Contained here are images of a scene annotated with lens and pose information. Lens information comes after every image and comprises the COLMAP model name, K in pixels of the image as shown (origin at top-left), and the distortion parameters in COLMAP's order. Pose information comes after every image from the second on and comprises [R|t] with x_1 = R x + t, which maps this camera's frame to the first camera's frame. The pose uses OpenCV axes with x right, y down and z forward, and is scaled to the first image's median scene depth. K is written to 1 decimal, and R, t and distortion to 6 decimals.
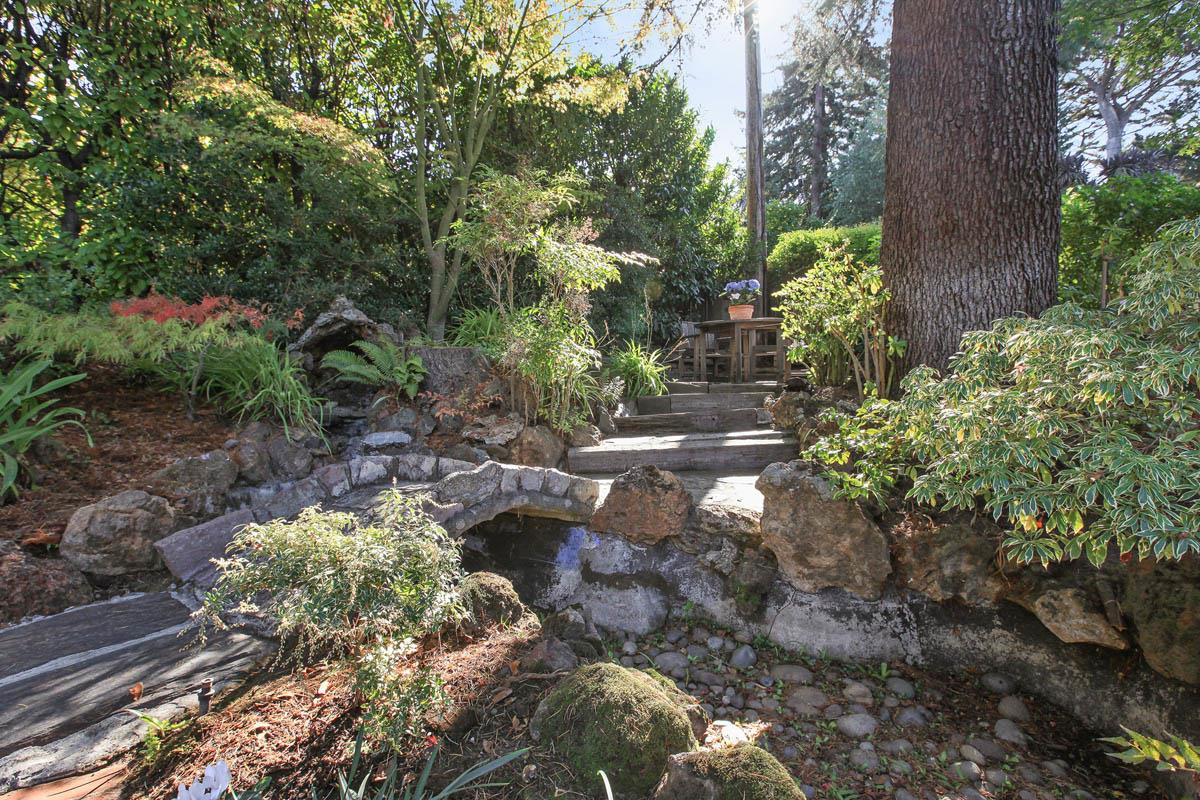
lens RADIAL K [[568.4, 0, 598.0], [0, 568.4, 397.9], [0, 0, 1]] dist [0.000470, 0.000326]
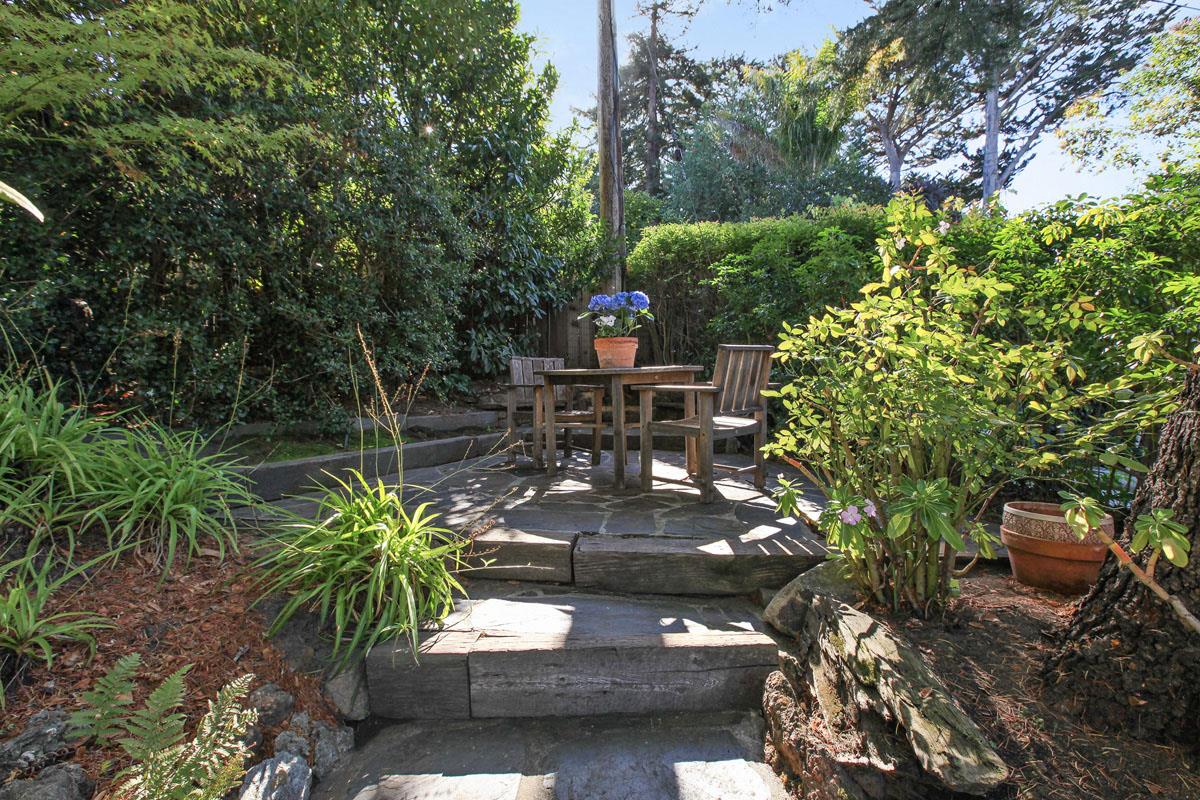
lens RADIAL K [[568.4, 0, 598.1], [0, 568.4, 401.1], [0, 0, 1]] dist [0.000470, 0.000326]
pose [[0.959580, -0.011793, 0.281189, 0.045891], [0.009875, 0.999917, 0.008236, -0.062778], [-0.281262, -0.005126, 0.959617, 0.282196]]
